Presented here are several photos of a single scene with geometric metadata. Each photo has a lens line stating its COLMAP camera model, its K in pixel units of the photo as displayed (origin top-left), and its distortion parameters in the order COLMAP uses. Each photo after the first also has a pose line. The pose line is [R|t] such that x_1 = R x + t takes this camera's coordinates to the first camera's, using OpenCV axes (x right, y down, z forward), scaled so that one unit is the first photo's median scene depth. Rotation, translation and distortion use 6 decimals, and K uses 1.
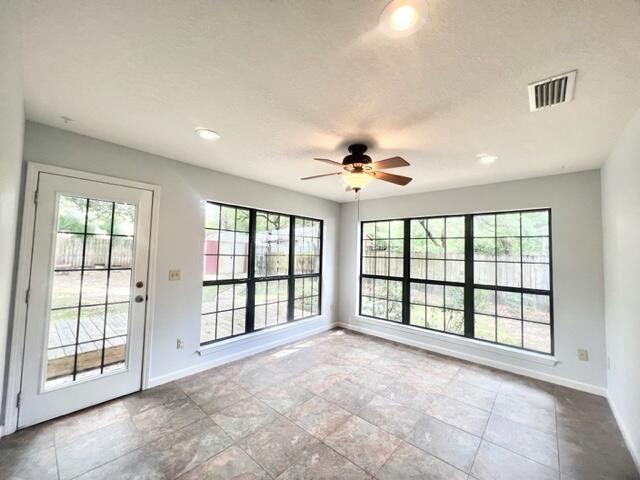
lens RADIAL K [[264.4, 0, 319.6], [0, 264.4, 239.2], [0, 0, 1]] dist [-0.002571, -0.000069]
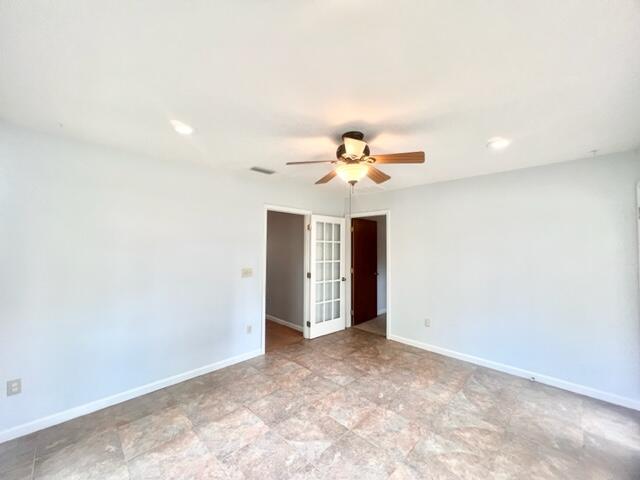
lens RADIAL K [[264.4, 0, 319.6], [0, 264.4, 239.2], [0, 0, 1]] dist [-0.002571, -0.000069]
pose [[-0.997981, -0.028518, 0.056743, 0.217170], [-0.032764, 0.996618, -0.075361, 0.082141], [-0.054402, -0.077068, -0.995541, 2.100289]]
